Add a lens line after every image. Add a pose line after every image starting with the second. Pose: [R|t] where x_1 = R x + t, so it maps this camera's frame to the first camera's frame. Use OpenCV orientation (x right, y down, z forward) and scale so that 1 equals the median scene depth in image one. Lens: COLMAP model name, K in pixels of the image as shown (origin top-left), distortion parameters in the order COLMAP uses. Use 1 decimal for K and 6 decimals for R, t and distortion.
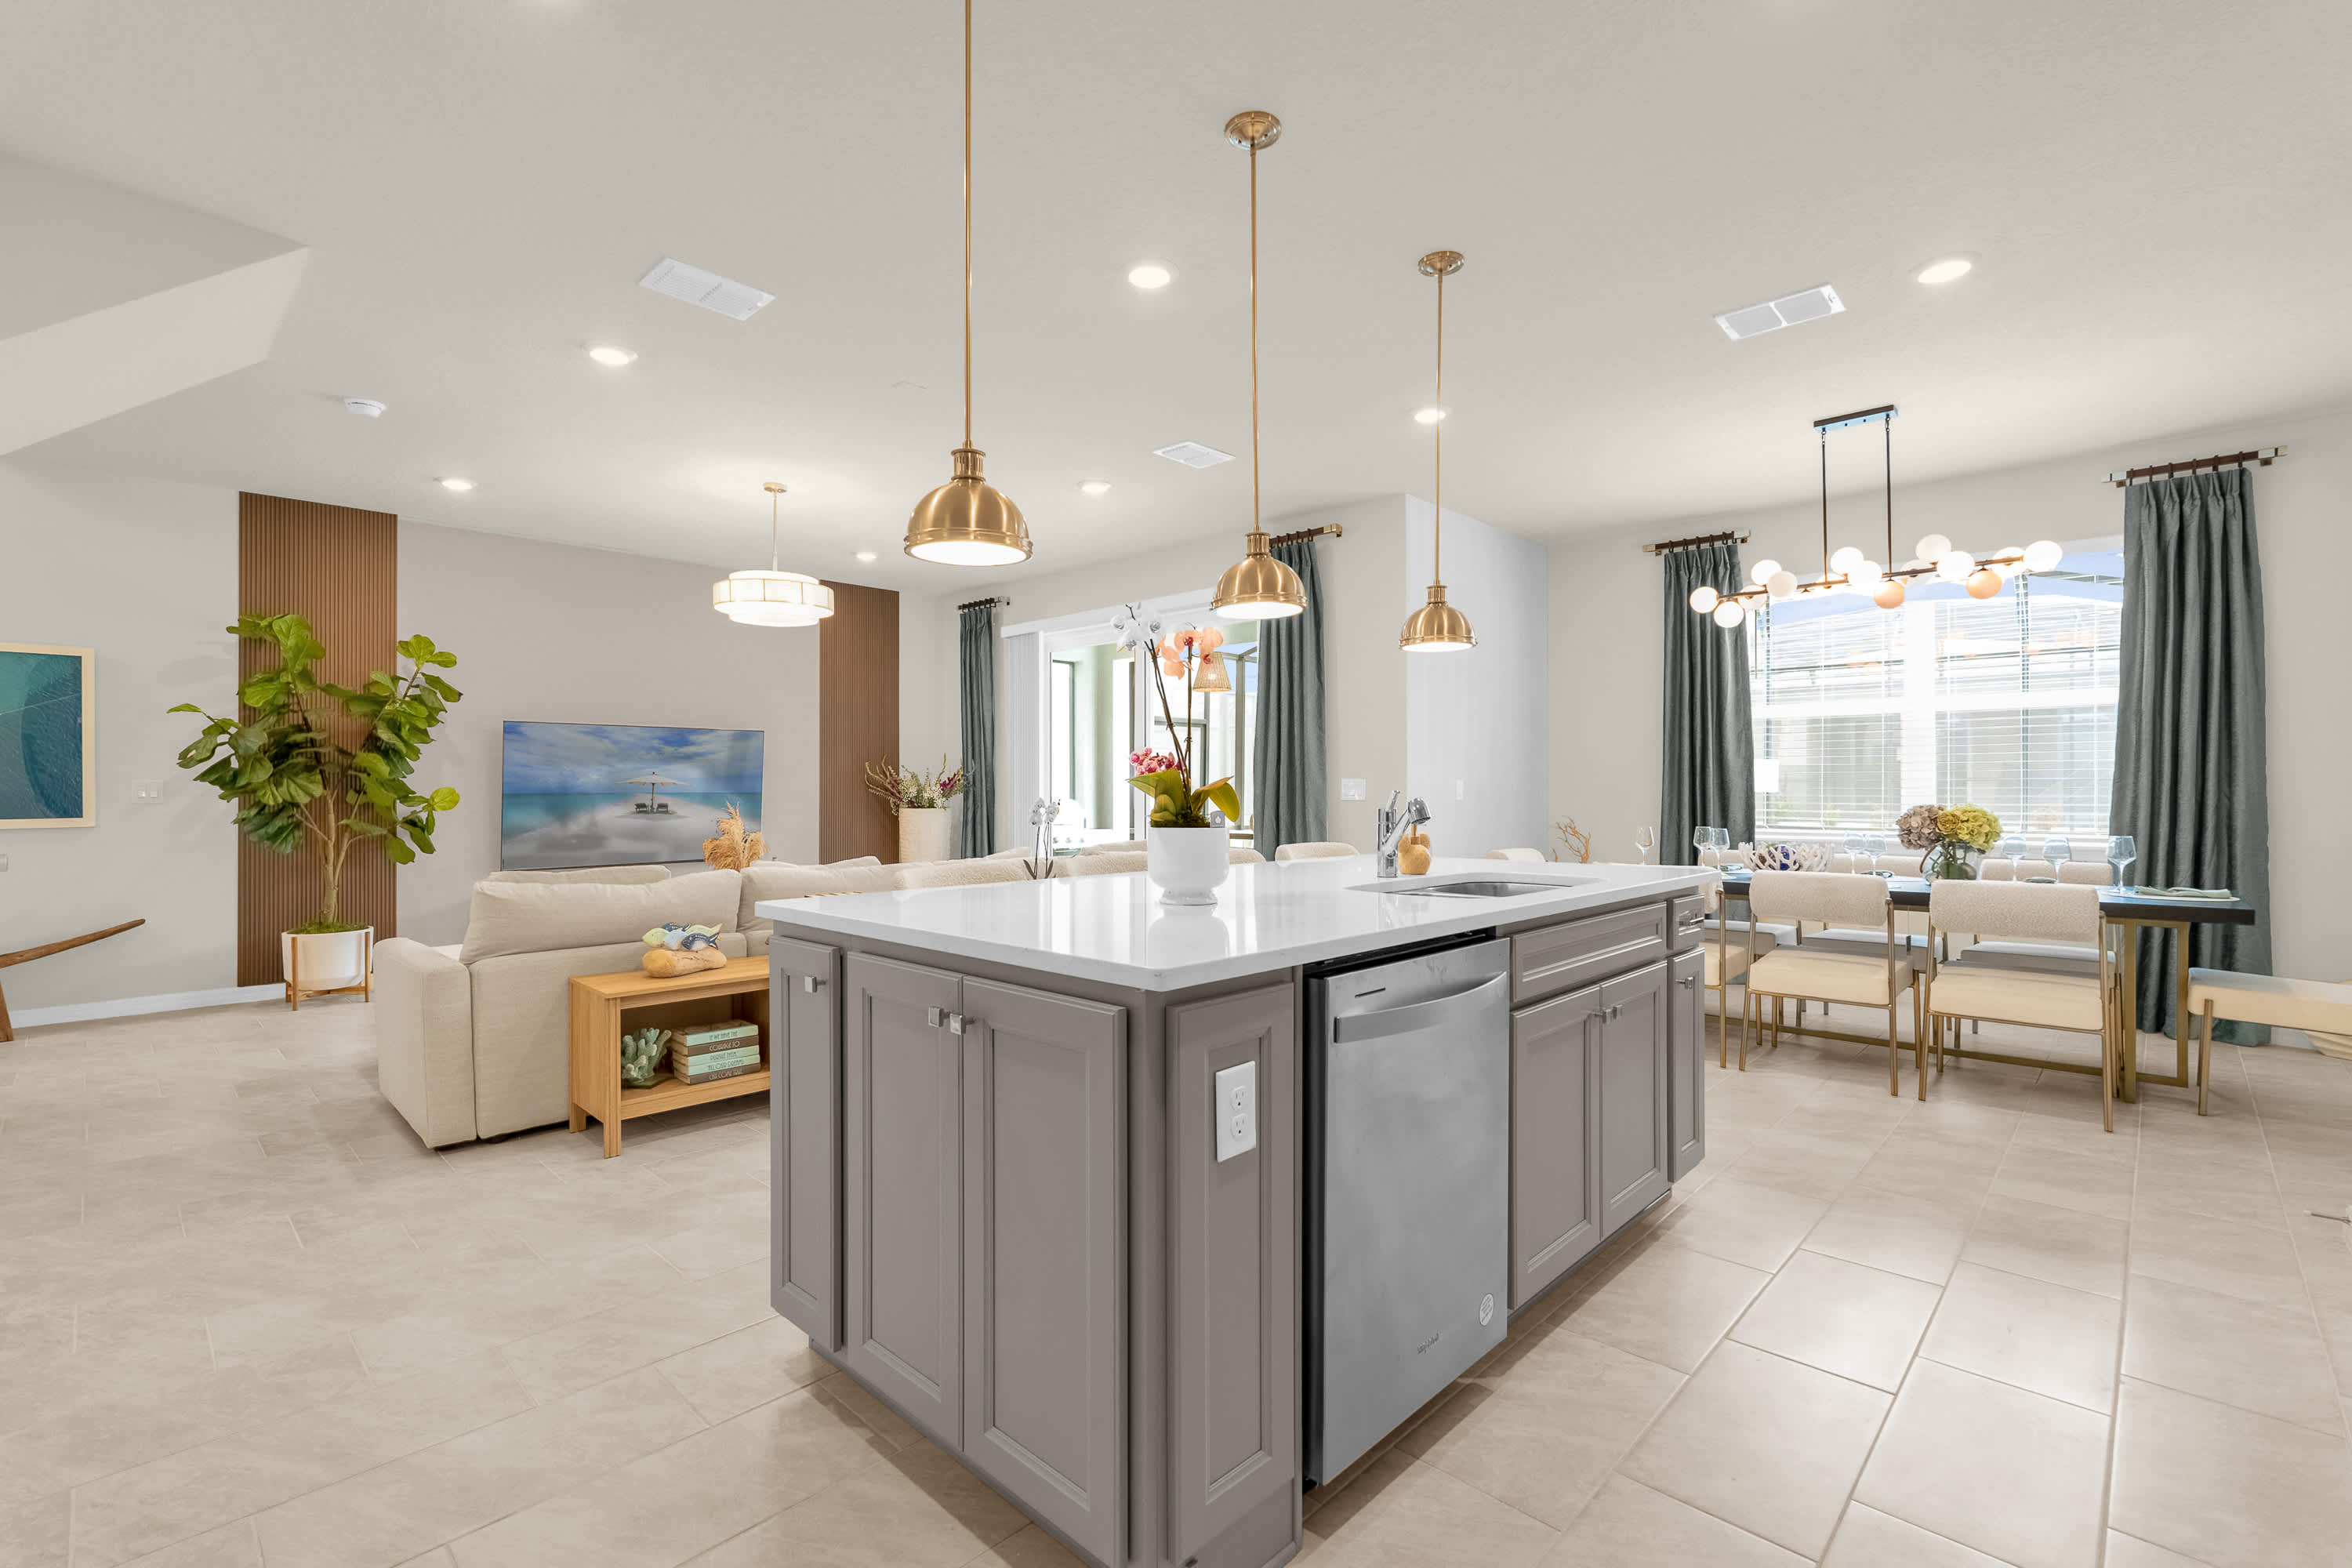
lens RADIAL K [[1038.5, 0, 1179.0], [0, 1038.5, 776.5], [0, 0, 1]] dist [0.000250, 0.000976]
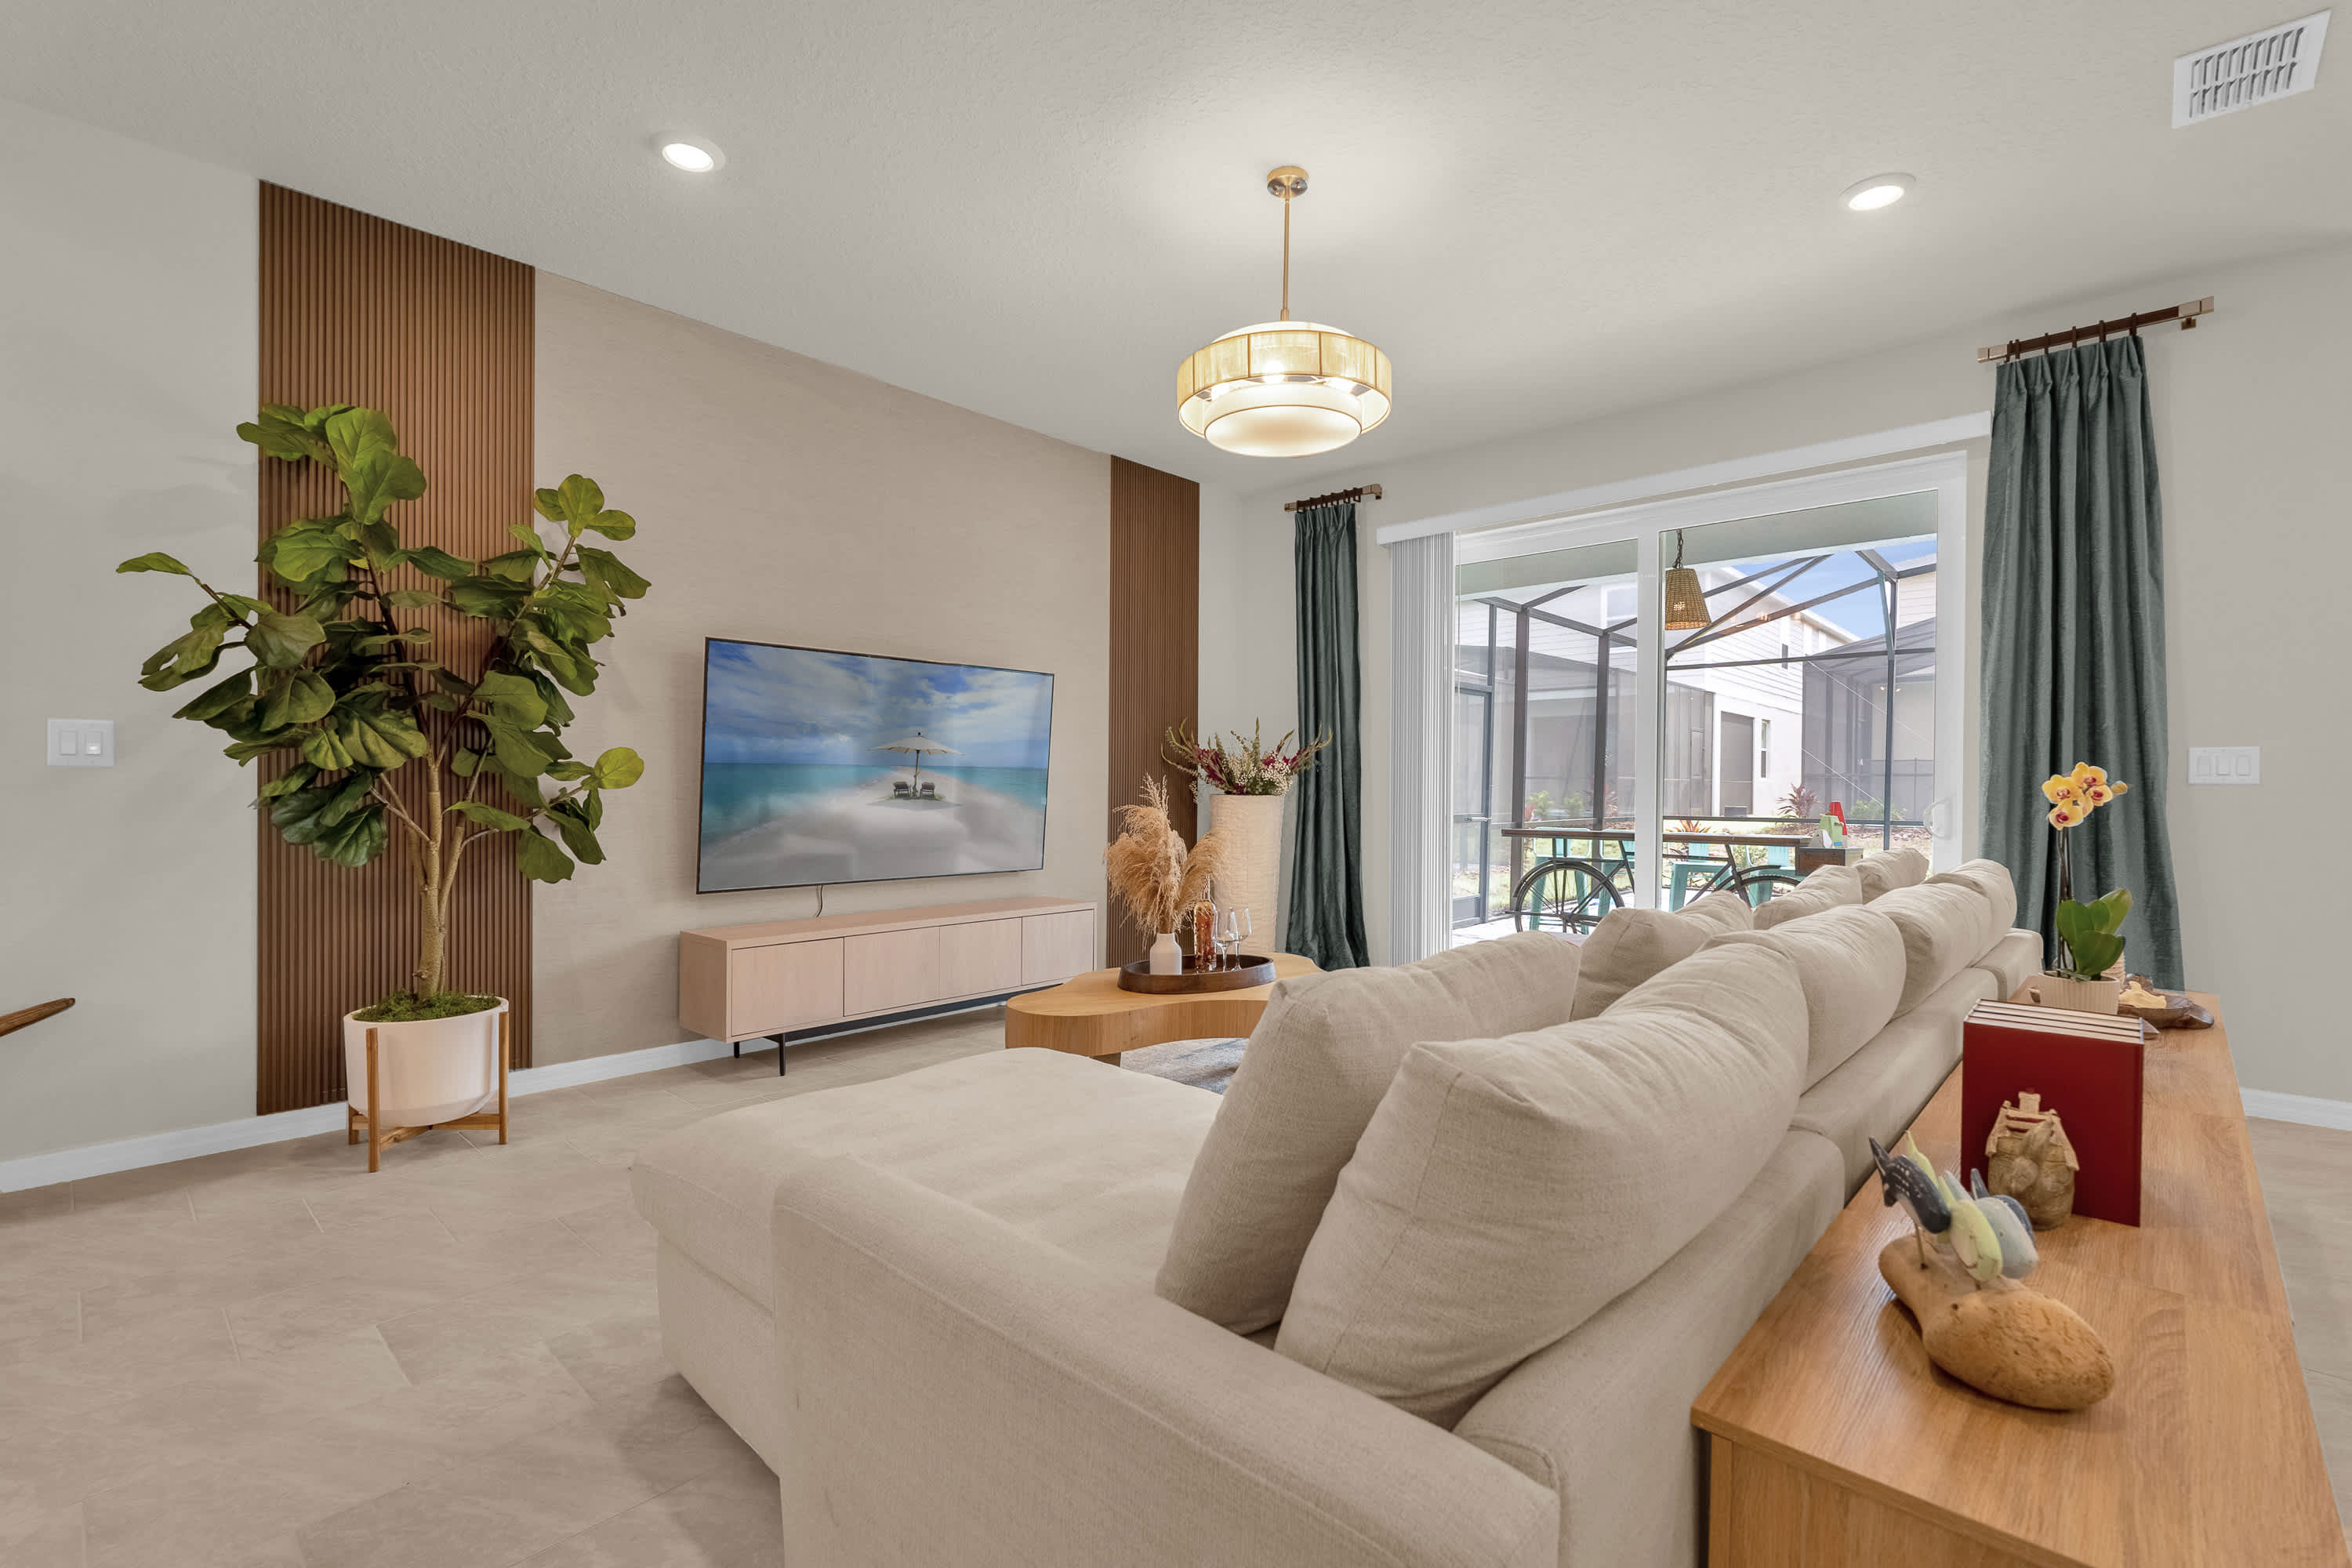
lens RADIAL K [[1038.5, 0, 1181.0], [0, 1038.5, 785.7], [0, 0, 1]] dist [0.000250, 0.000976]
pose [[0.999805, 0.008686, 0.017710, -0.444013], [-0.008888, 0.999896, 0.011386, 0.024057], [-0.017609, -0.011541, 0.999778, 0.462242]]
